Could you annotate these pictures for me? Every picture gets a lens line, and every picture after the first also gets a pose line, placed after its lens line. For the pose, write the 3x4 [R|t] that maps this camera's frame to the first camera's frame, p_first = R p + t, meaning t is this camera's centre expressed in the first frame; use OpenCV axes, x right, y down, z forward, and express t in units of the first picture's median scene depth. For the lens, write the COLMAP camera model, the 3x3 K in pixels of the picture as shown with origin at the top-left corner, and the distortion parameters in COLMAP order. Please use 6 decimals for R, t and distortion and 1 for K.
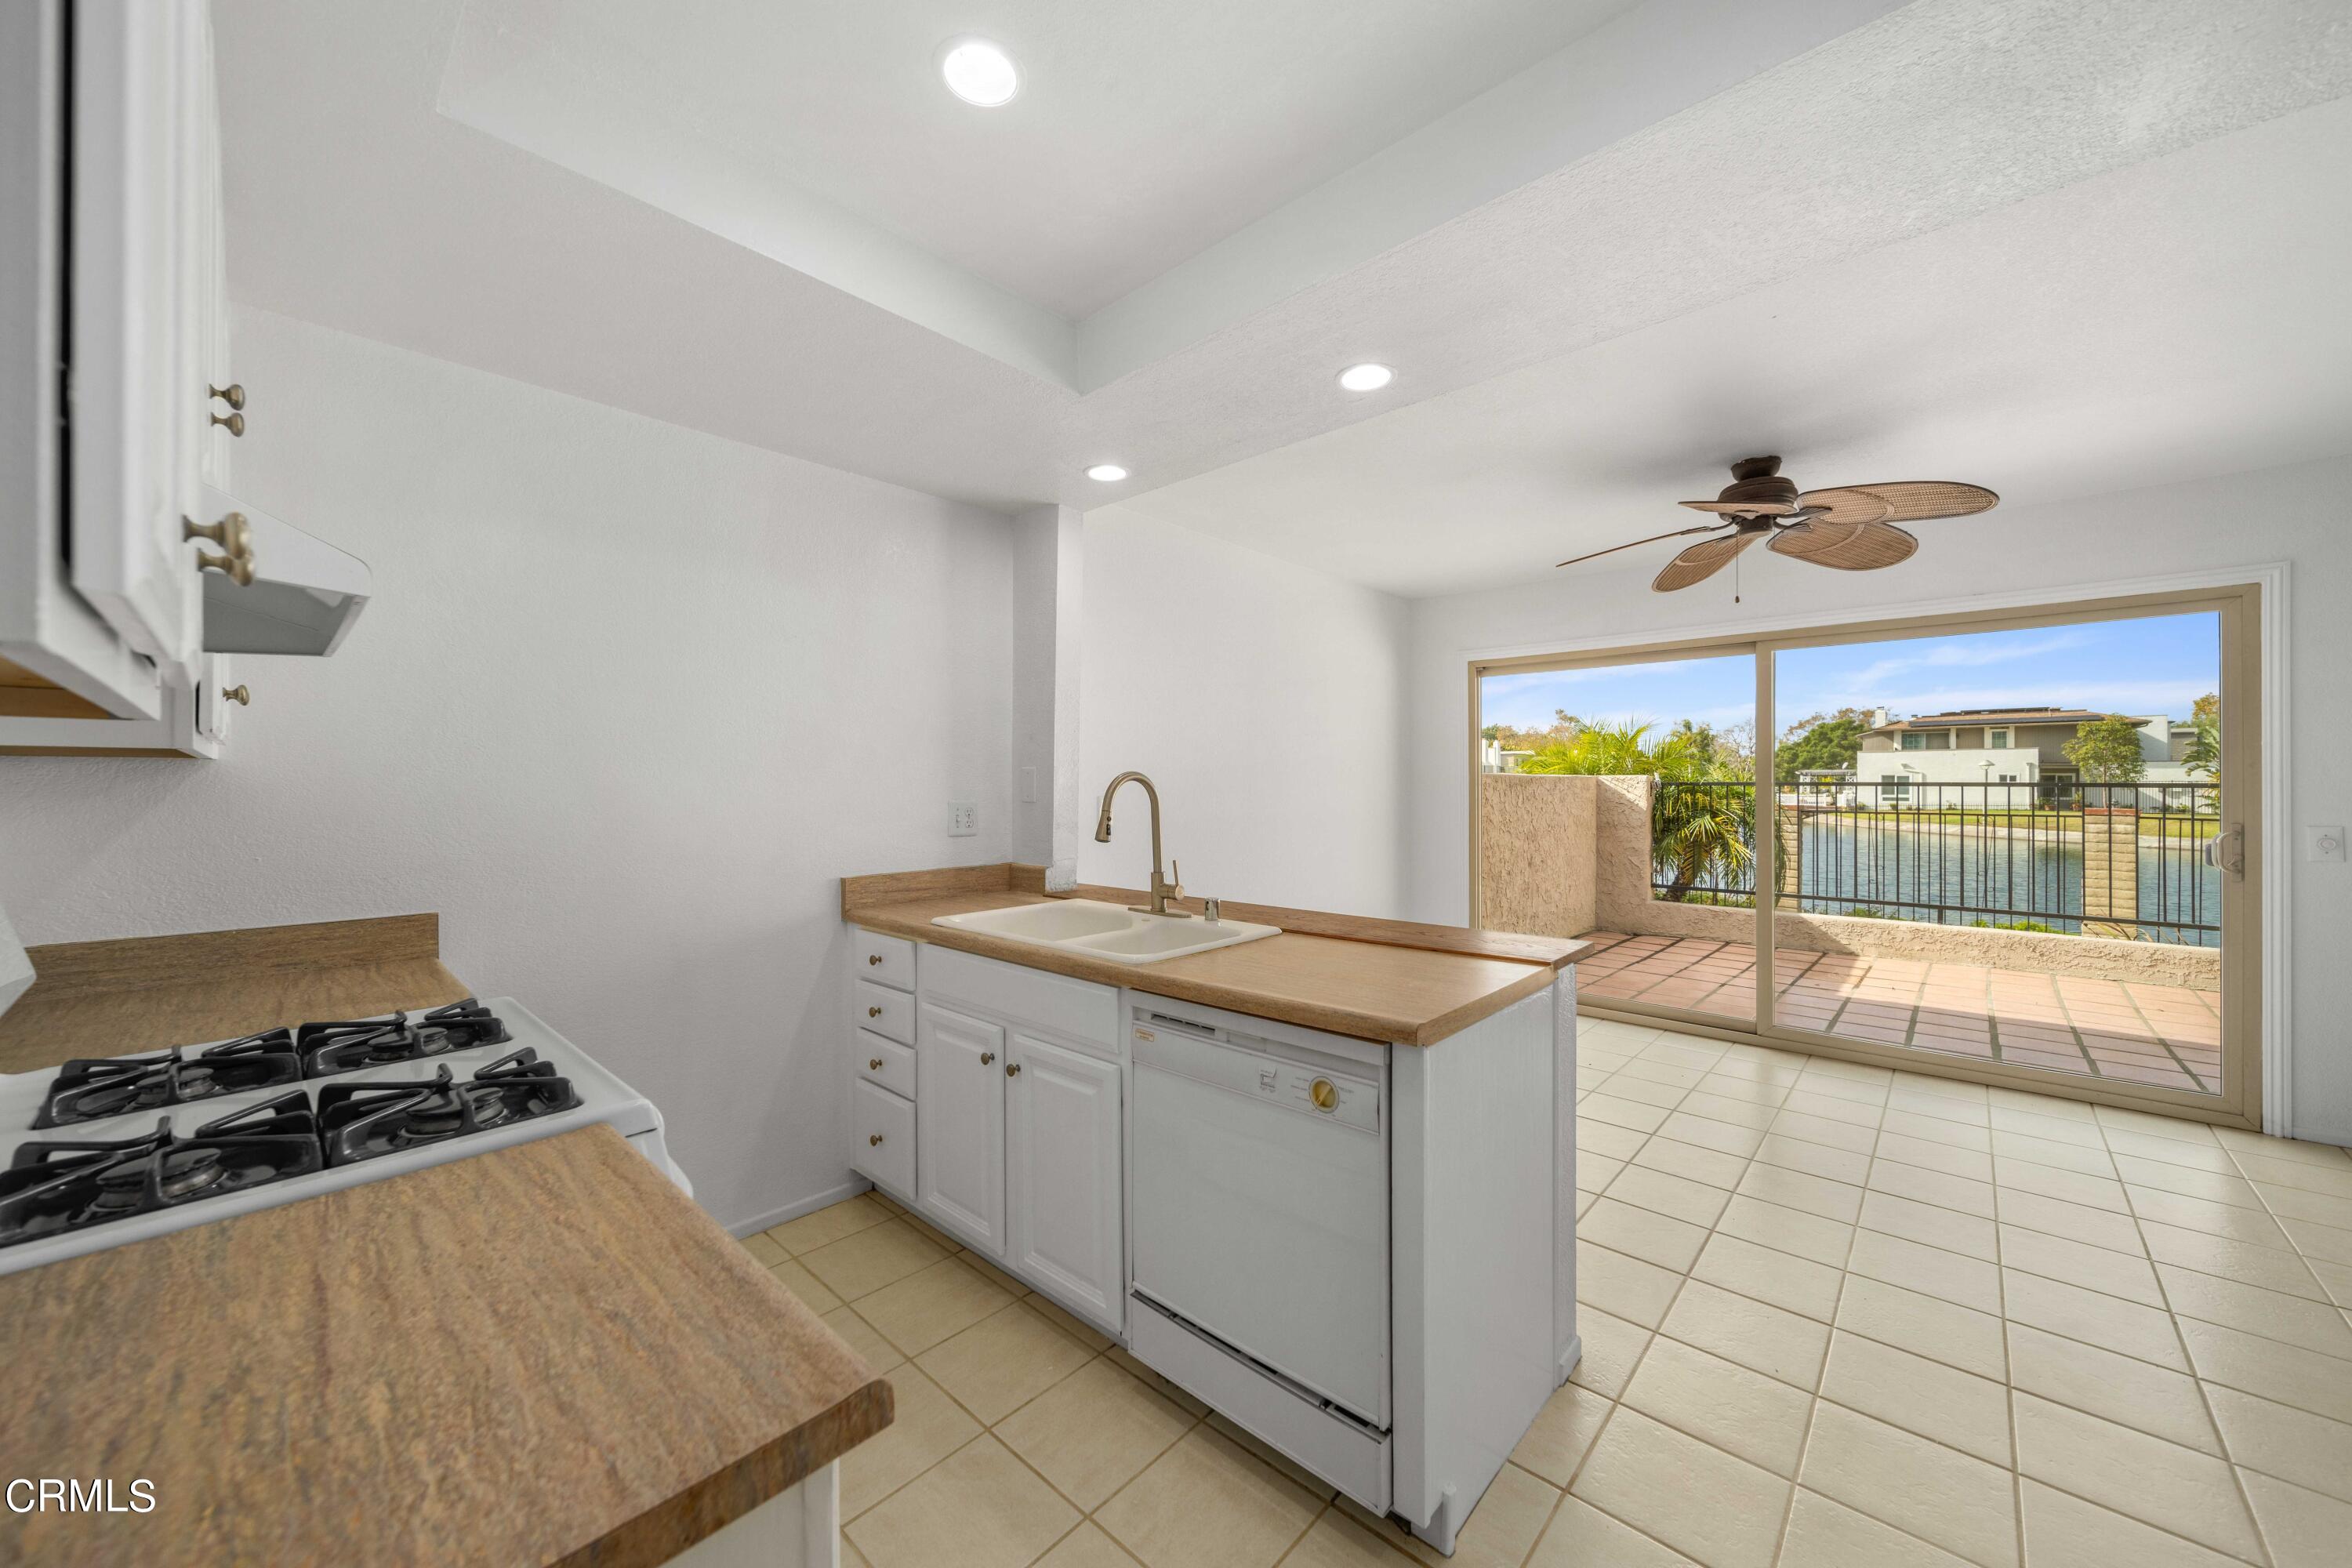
lens RADIAL K [[833.9, 0, 1175.4], [0, 833.9, 787.5], [0, 0, 1]] dist [-0.000704, -0.001224]
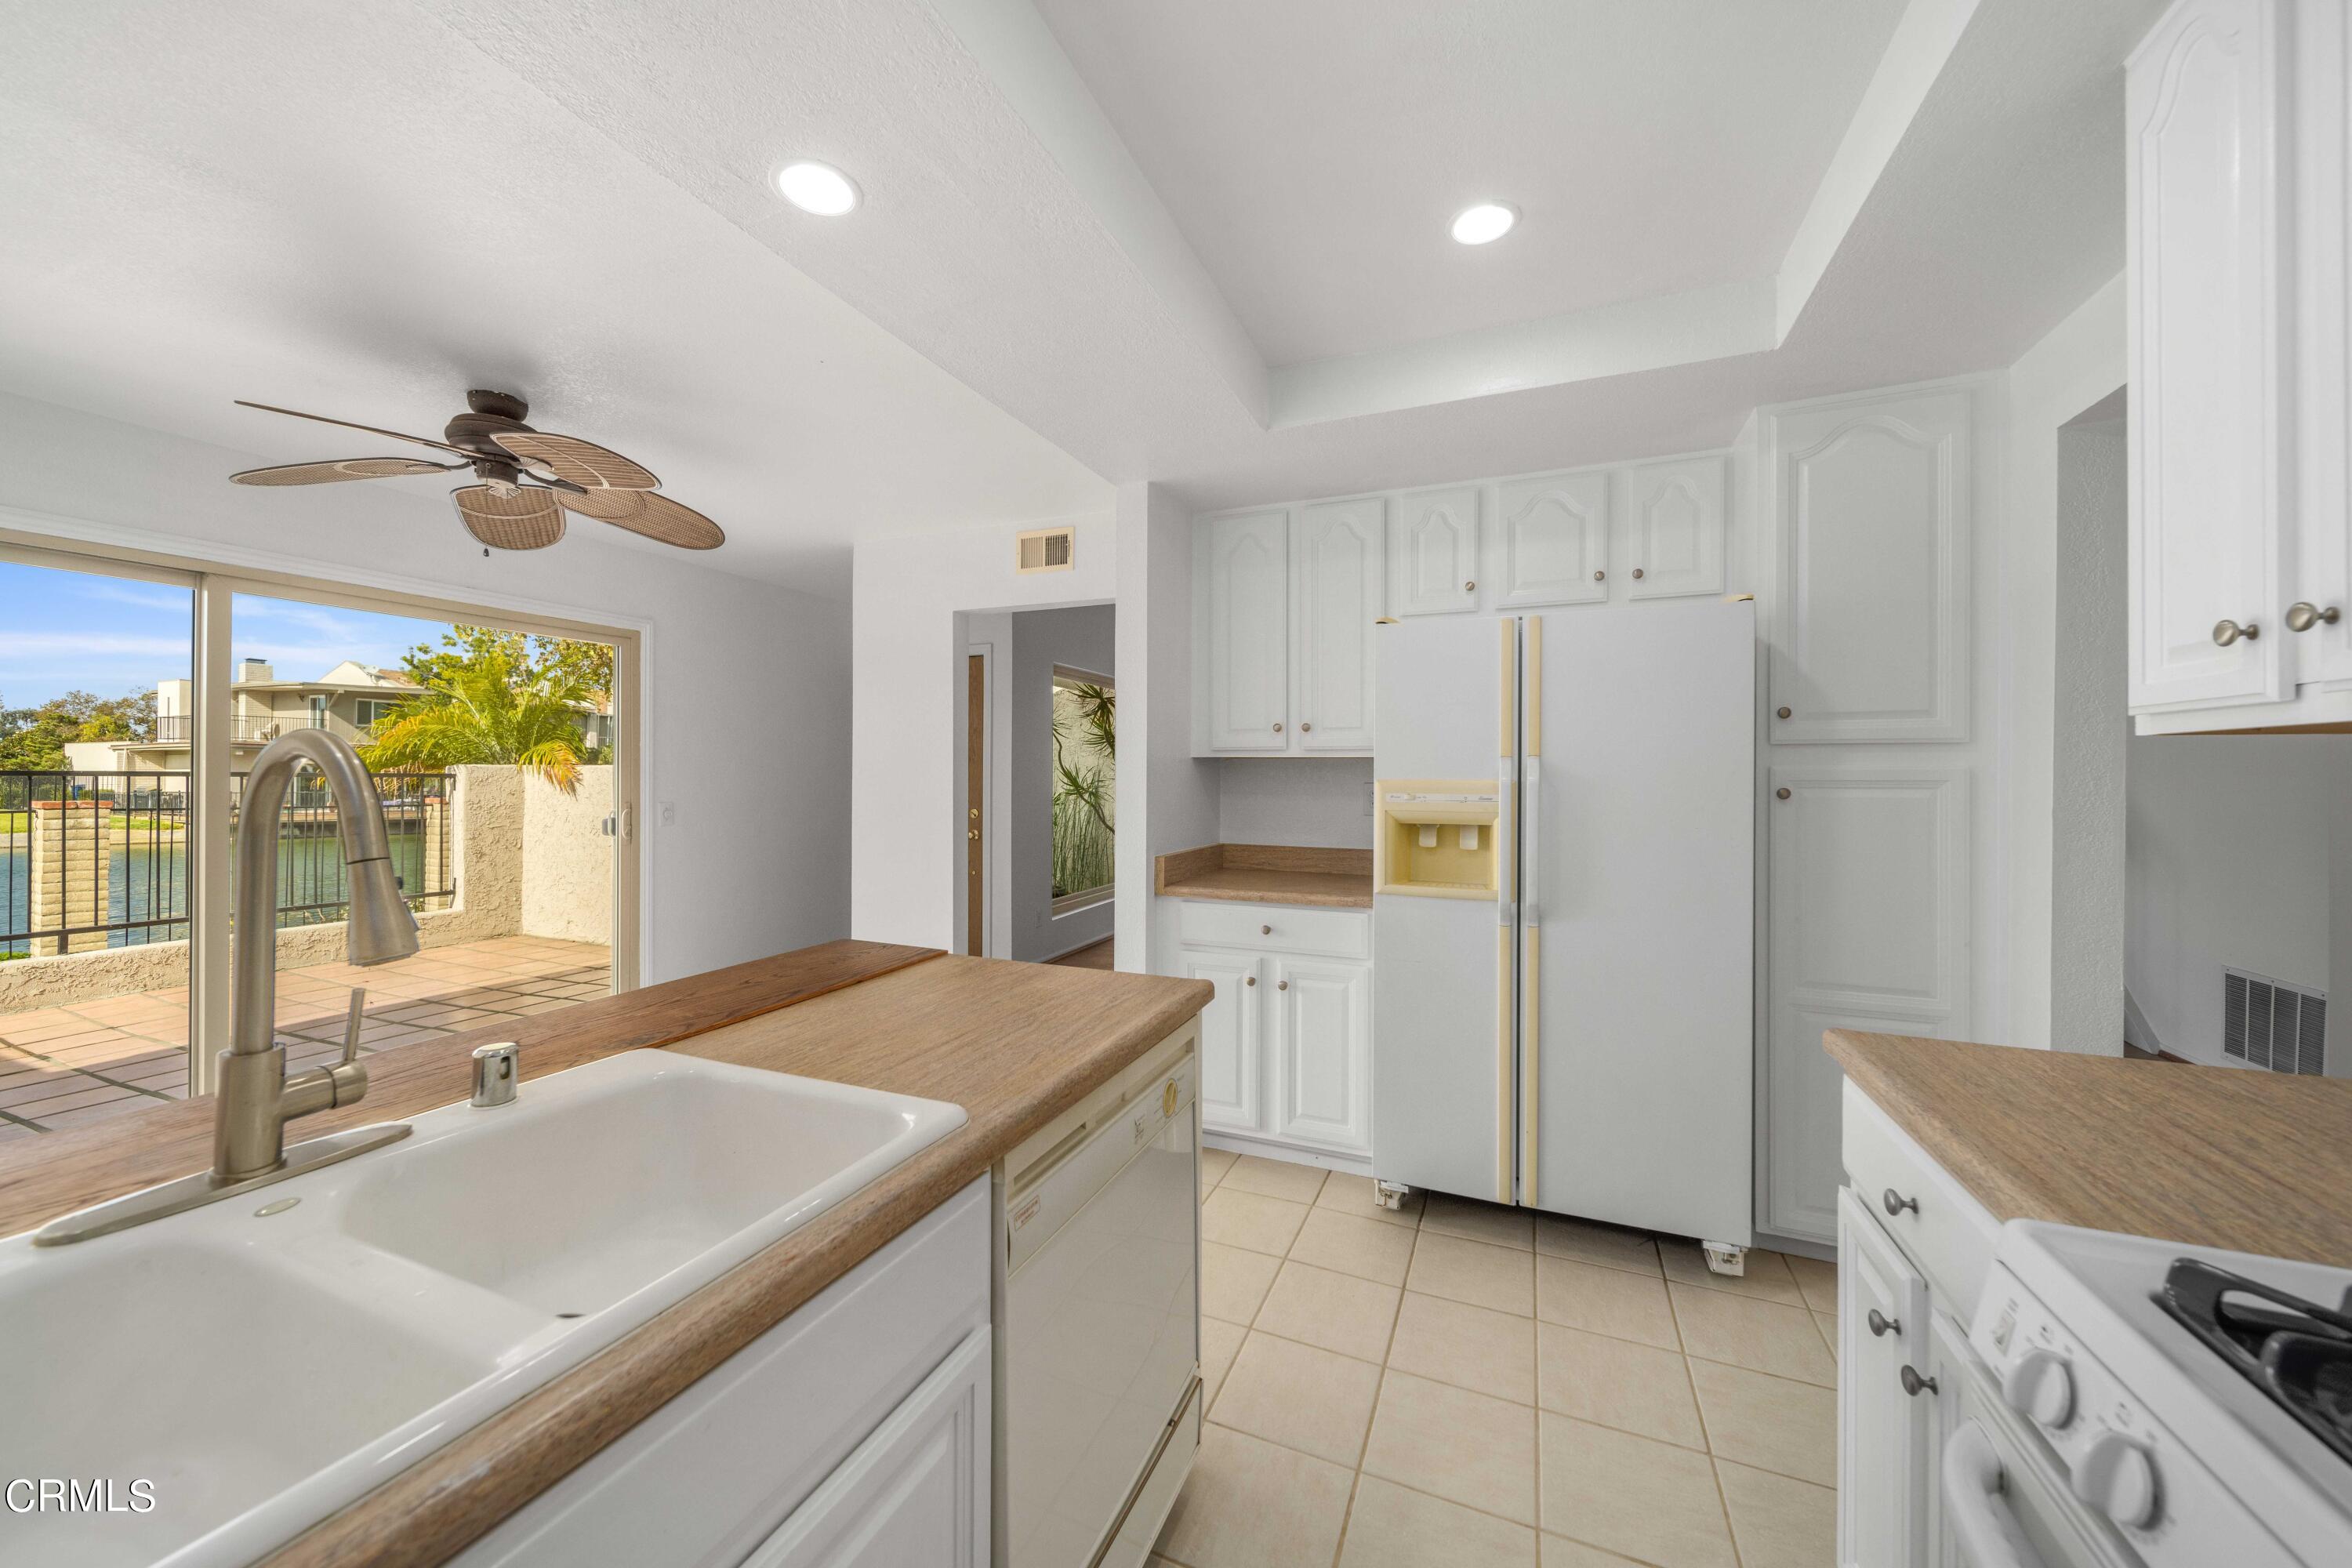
lens RADIAL K [[833.9, 0, 1185.7], [0, 833.9, 774.4], [0, 0, 1]] dist [-0.000704, -0.001224]
pose [[-0.332857, 0.002296, 0.942975, -0.143759], [0.000573, 0.999997, -0.002232, -0.000424], [-0.942977, -0.000202, -0.332857, 0.255771]]
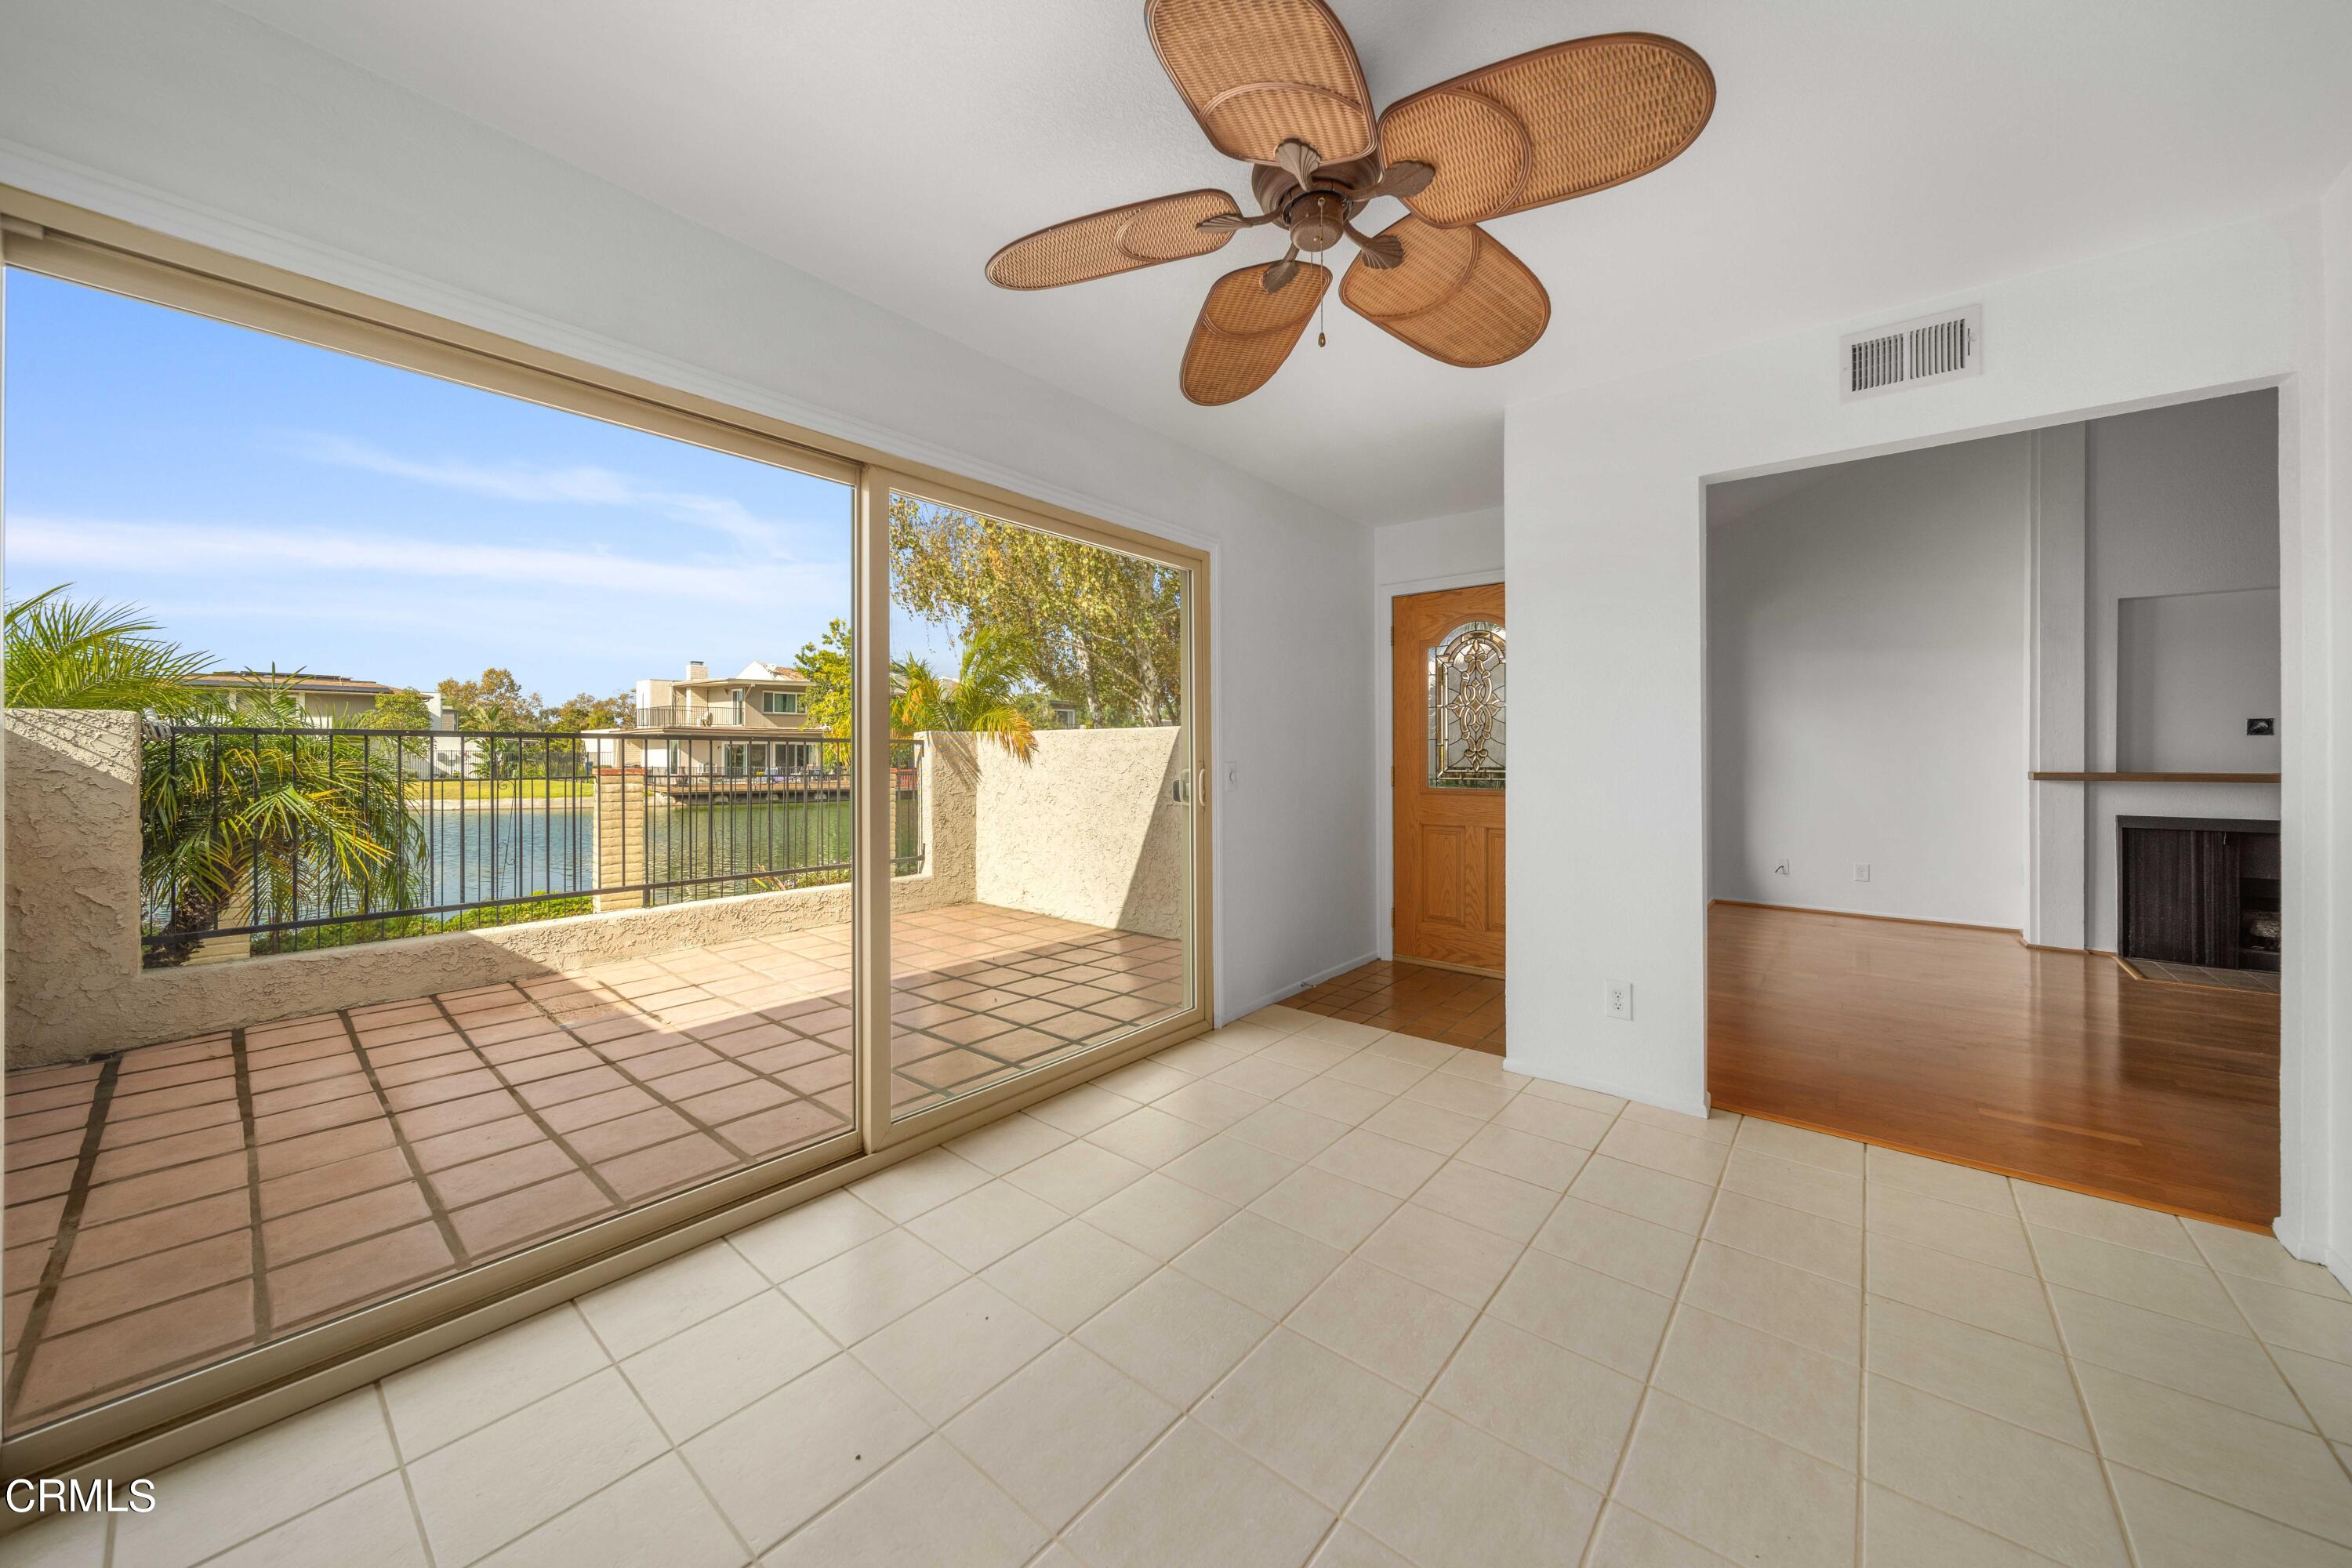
lens RADIAL K [[833.9, 0, 1208.3], [0, 833.9, 755.5], [0, 0, 1]] dist [-0.000704, -0.001224]
pose [[-0.052438, -0.001432, 0.998623, 0.067060], [0.003796, 0.999991, 0.001633, 0.014179], [-0.998617, 0.003876, -0.052433, 0.459146]]
